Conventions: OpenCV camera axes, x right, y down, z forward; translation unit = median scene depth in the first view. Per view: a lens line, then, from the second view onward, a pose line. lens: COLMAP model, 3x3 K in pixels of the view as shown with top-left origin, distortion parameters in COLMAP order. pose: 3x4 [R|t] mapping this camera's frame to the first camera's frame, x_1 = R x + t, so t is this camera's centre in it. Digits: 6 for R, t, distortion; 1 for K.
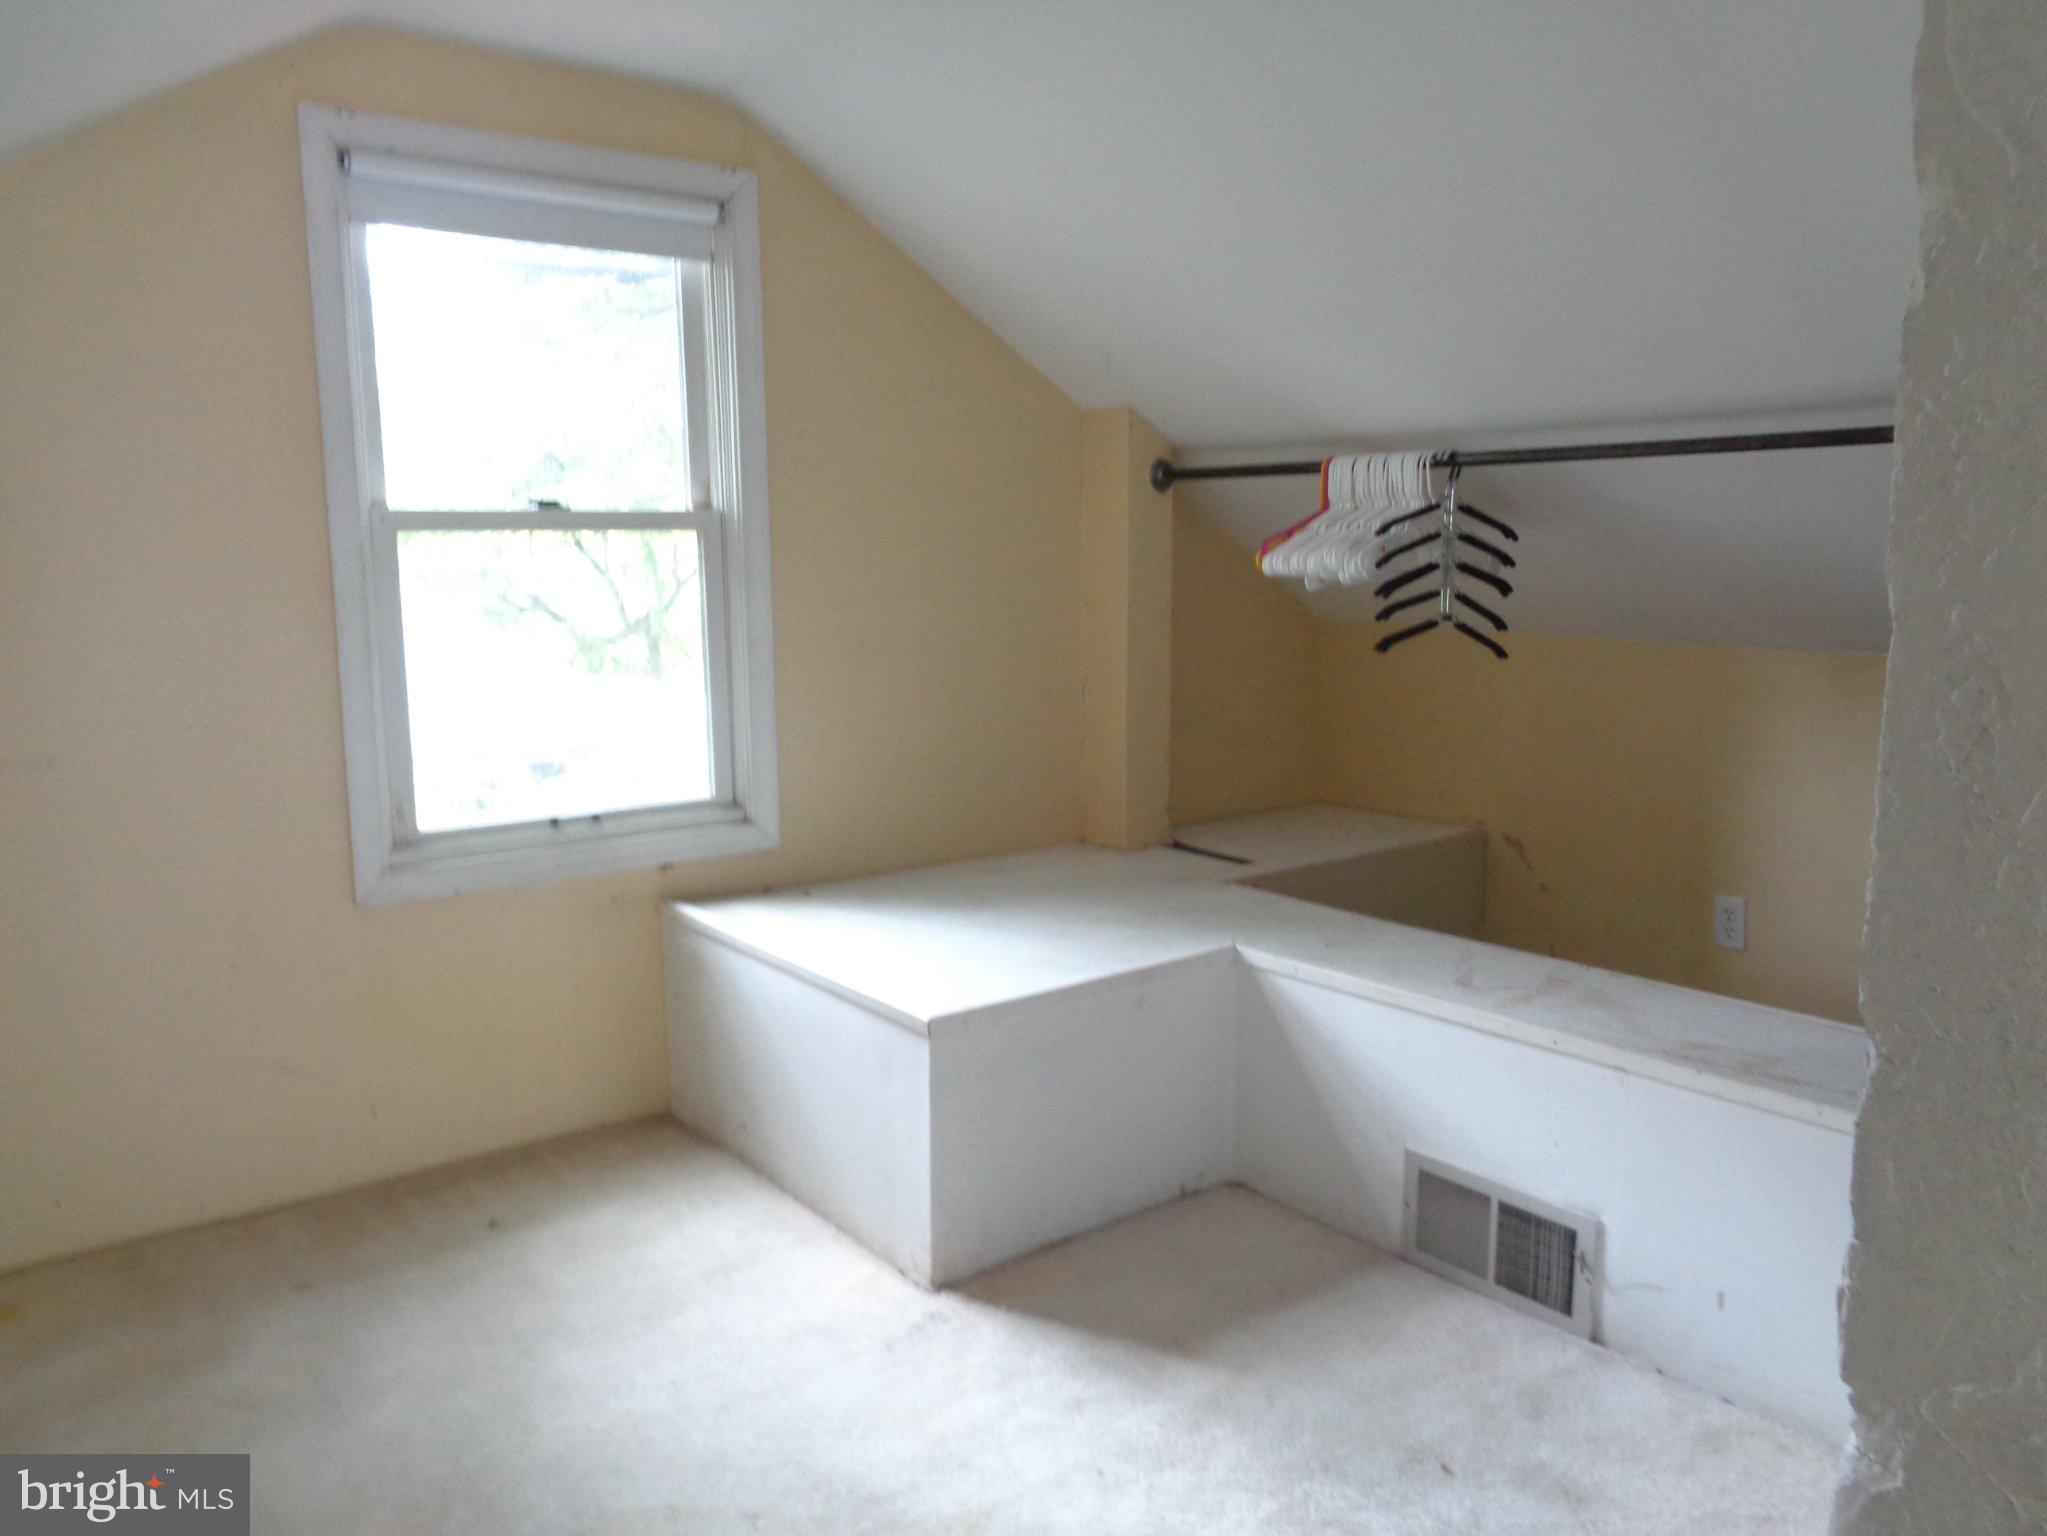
lens RADIAL K [[1519.1, 0, 1020.4], [0, 1519.1, 768.8], [0, 0, 1]] dist [-0.003526, -0.002074]
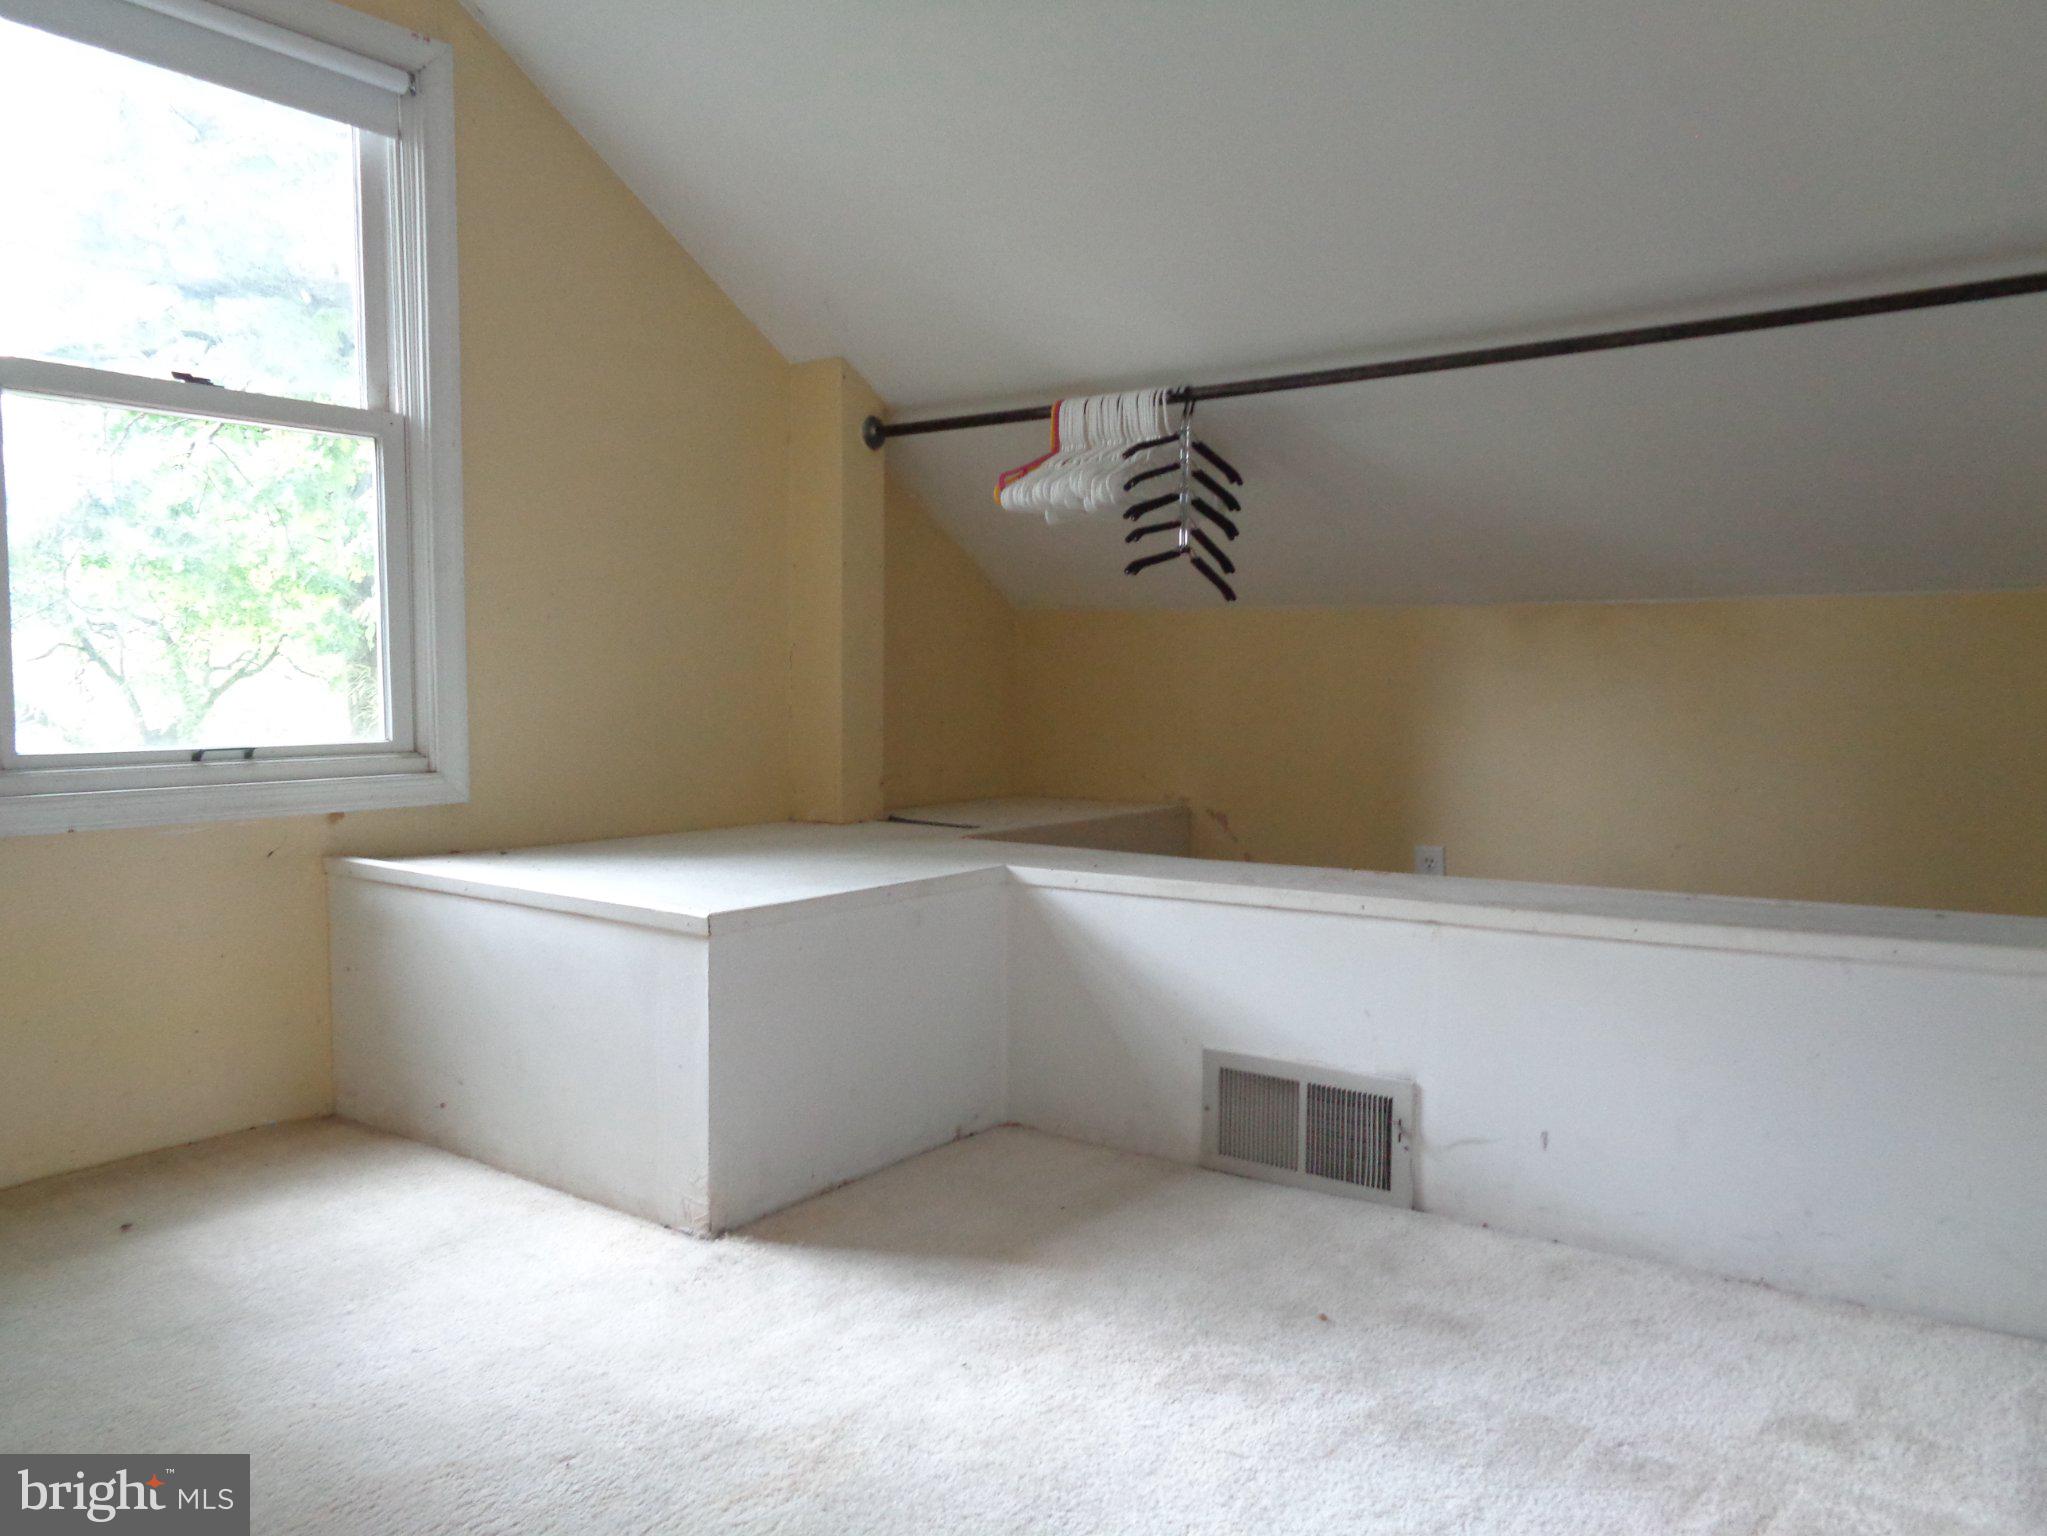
lens RADIAL K [[1519.1, 0, 1024.6], [0, 1519.1, 770.7], [0, 0, 1]] dist [-0.003526, -0.002074]
pose [[0.961401, -0.006329, 0.275079, -0.100968], [0.030267, 0.996101, -0.082865, 0.128084], [-0.273482, 0.087993, 0.957844, 0.079742]]
